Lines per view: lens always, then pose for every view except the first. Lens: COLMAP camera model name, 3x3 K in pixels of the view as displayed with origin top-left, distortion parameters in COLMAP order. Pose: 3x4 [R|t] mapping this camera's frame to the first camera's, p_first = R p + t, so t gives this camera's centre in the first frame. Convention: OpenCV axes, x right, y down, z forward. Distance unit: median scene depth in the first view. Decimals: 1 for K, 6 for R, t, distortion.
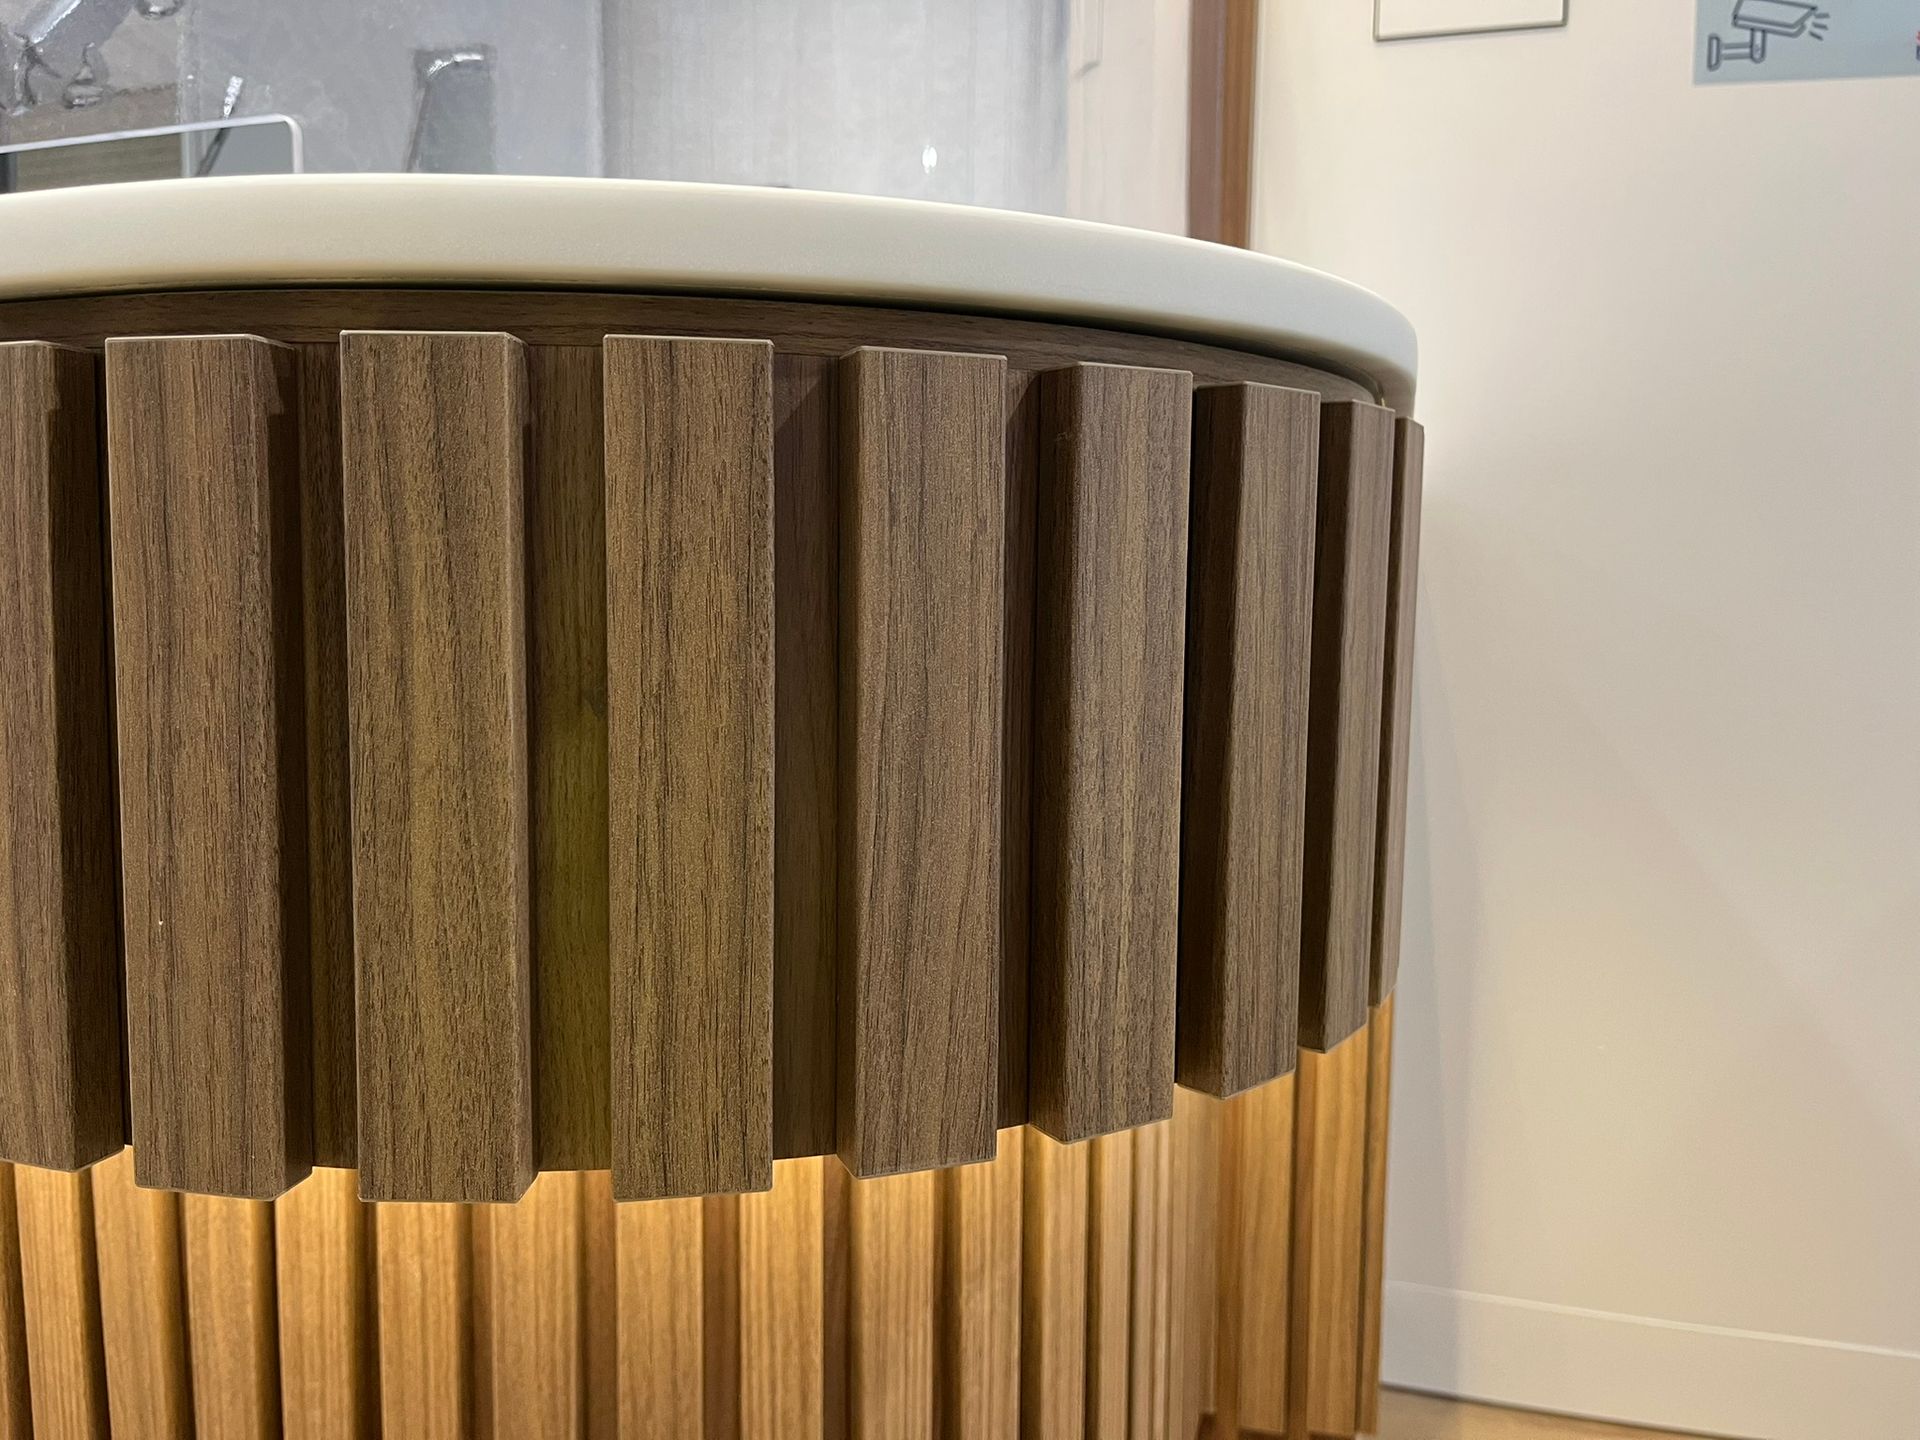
lens RADIAL K [[1635.3, 0, 1014.0], [0, 1635.3, 784.9], [0, 0, 1]] dist [0.087006, -0.156967]
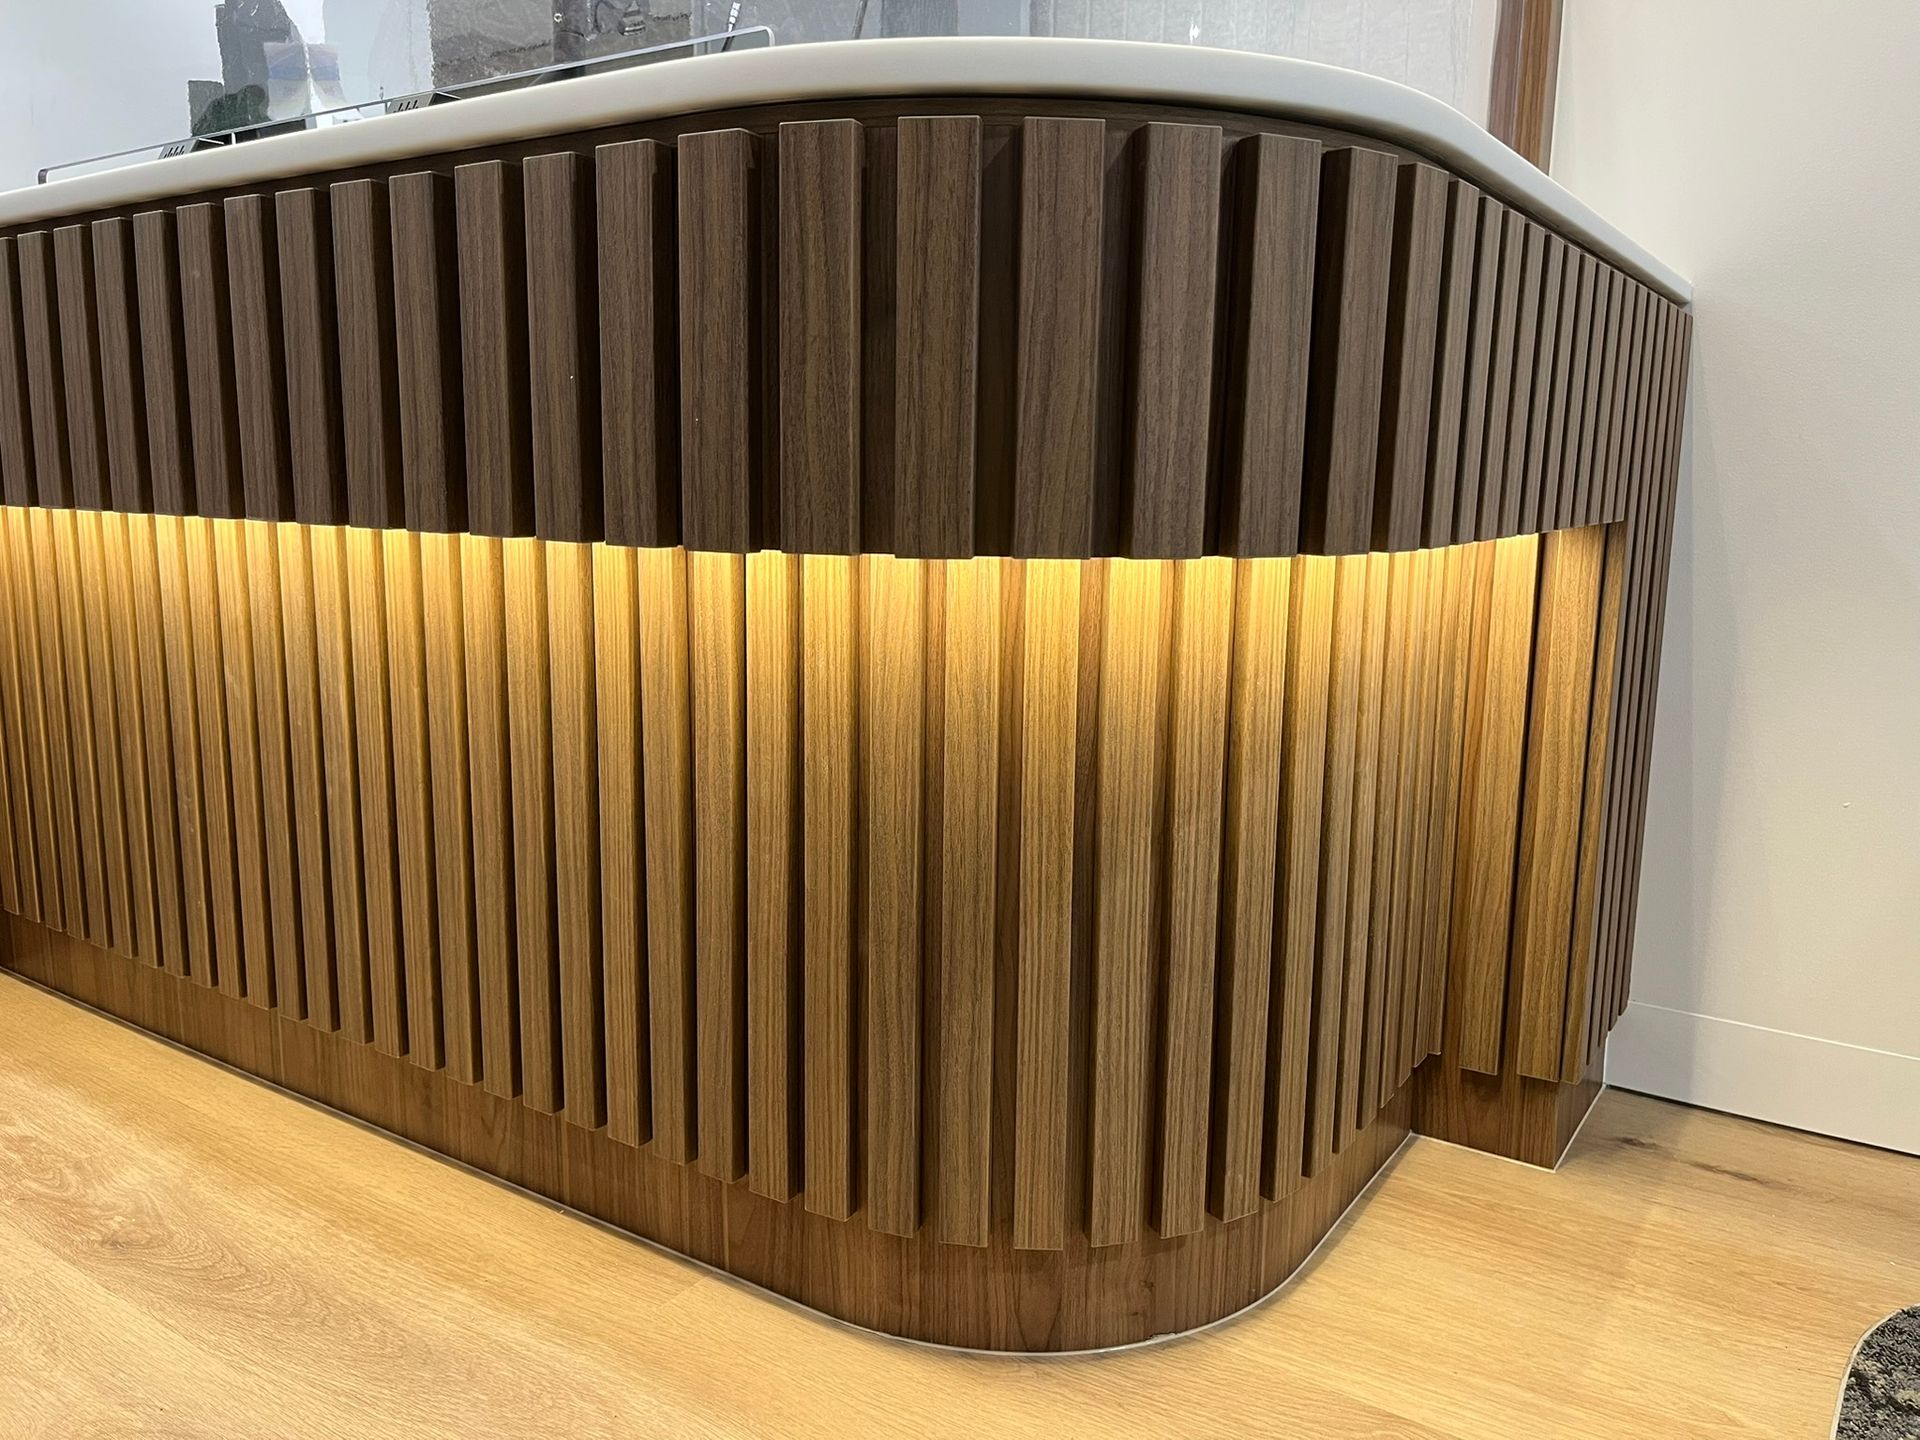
lens RADIAL K [[1464.7, 0, 960.0], [0, 1464.7, 720.0], [0, 0, 1]] dist [0.063205, -0.091717]
pose [[0.959946, 0.050420, -0.275611, 0.333158], [-0.031937, 0.996955, 0.071145, 0.308420], [0.278359, -0.059493, 0.958633, -0.706906]]
